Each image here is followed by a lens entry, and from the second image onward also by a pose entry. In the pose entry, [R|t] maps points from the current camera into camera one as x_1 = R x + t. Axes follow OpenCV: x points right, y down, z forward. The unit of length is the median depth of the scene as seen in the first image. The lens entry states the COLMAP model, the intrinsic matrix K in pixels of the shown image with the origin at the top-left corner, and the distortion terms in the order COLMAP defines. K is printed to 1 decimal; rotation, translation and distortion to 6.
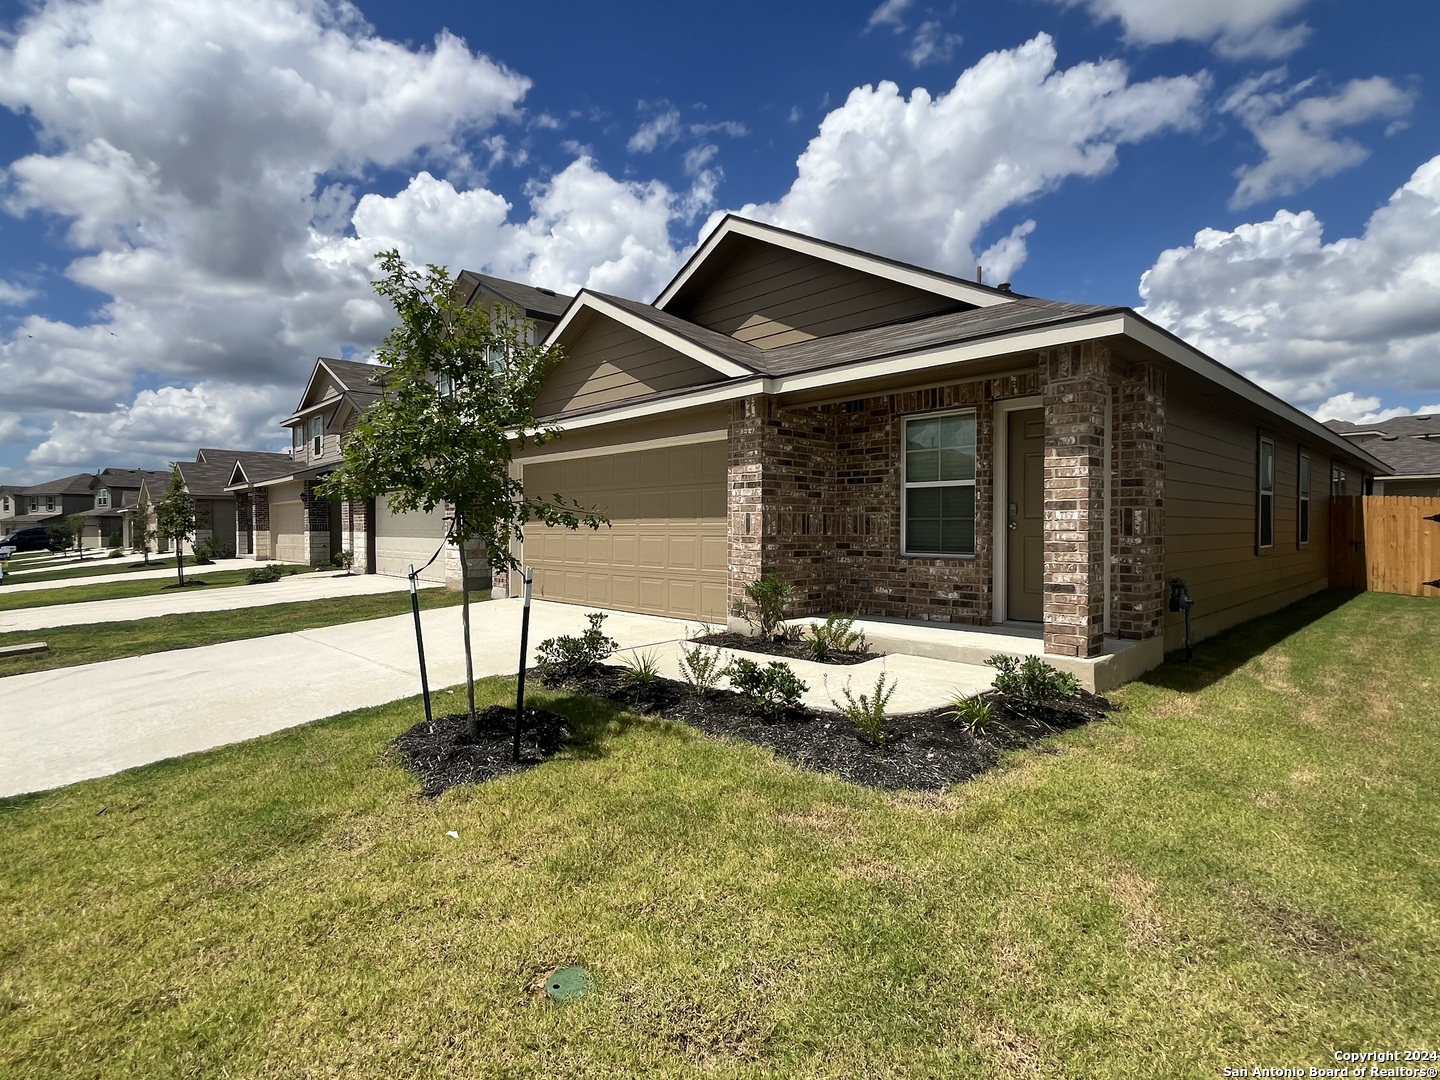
lens RADIAL K [[725.8, 0, 726.8], [0, 725.8, 538.7], [0, 0, 1]] dist [-0.014333, -0.000813]
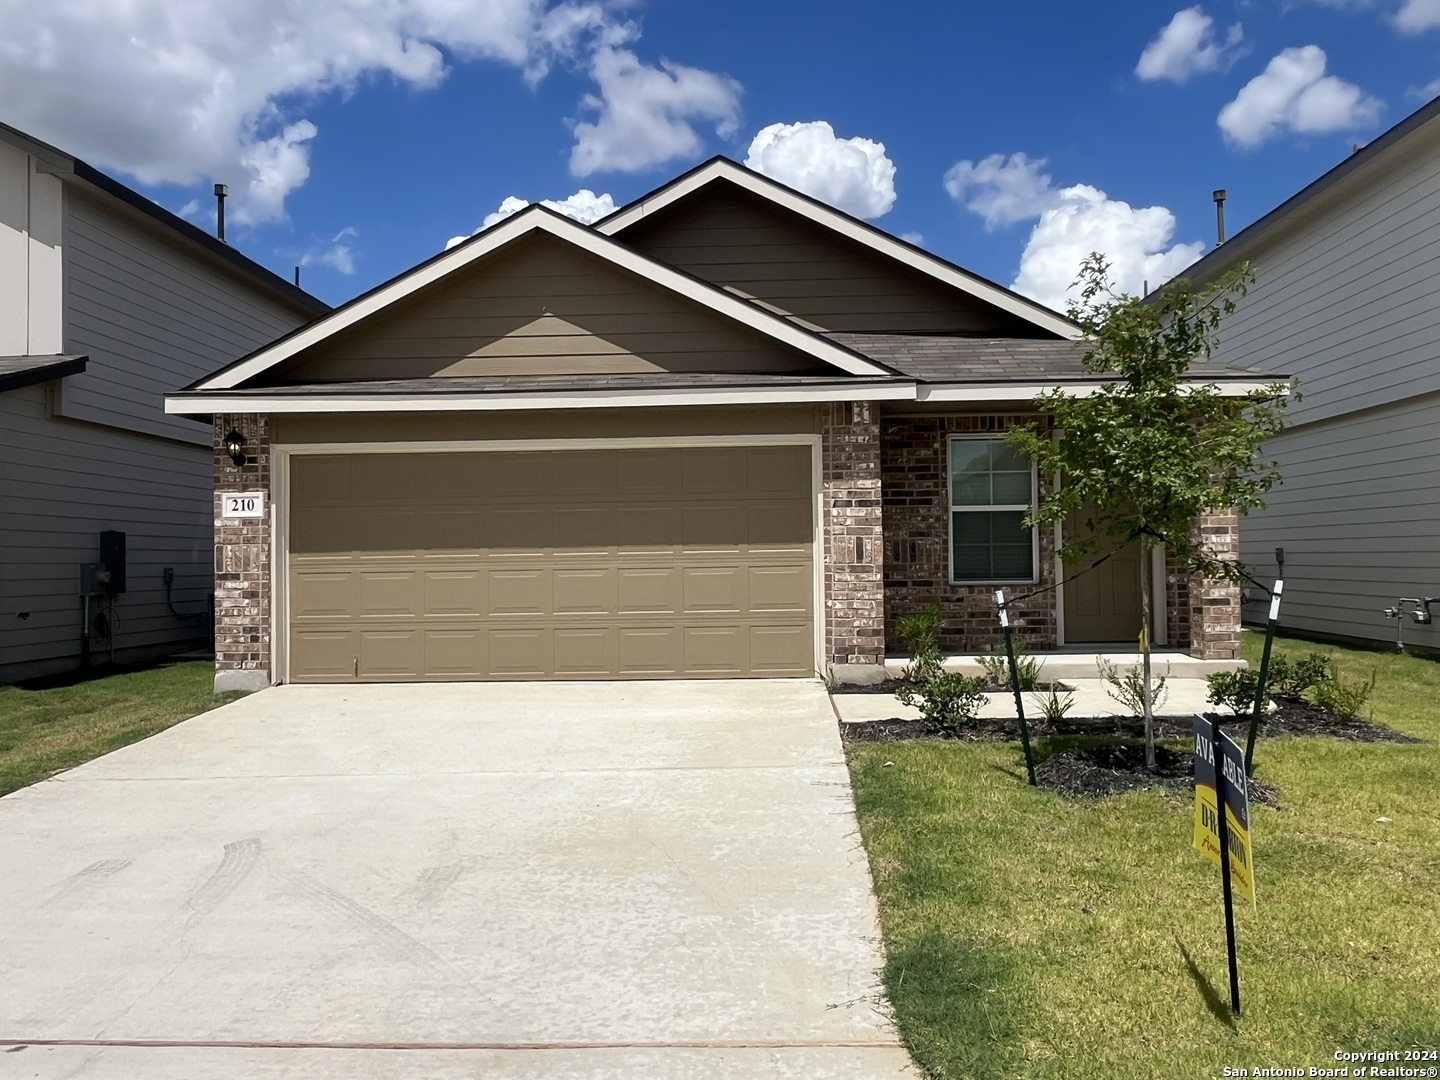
lens RADIAL K [[1092.4, 0, 727.0], [0, 1092.4, 538.0], [0, 0, 1]] dist [-0.007888, 0.003163]
pose [[0.725222, 0.006681, 0.688482, -0.930575], [0.024106, 0.999093, -0.035088, 0.006221], [-0.688093, 0.042043, 0.724404, 0.189511]]
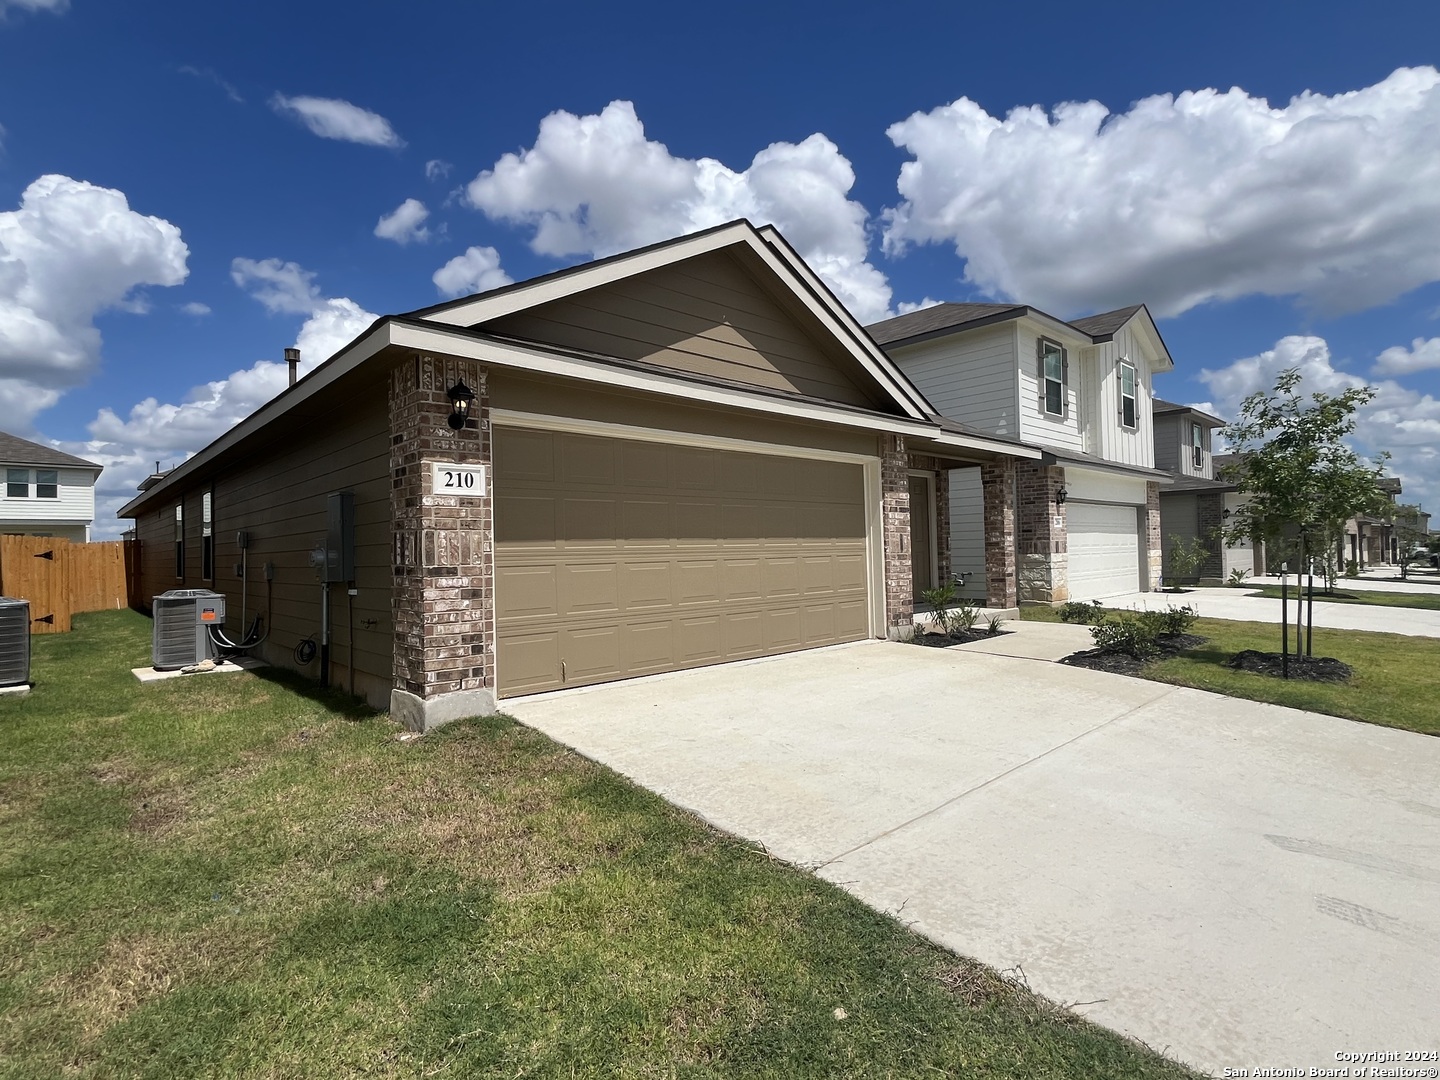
lens RADIAL K [[725.8, 0, 719.9], [0, 725.8, 539.8], [0, 0, 1]] dist [-0.014333, -0.000813]
pose [[0.030205, 0.018042, 0.999381, -1.114069], [0.036646, 0.999145, -0.019146, -0.014135], [-0.998872, 0.037202, 0.029518, 1.231673]]
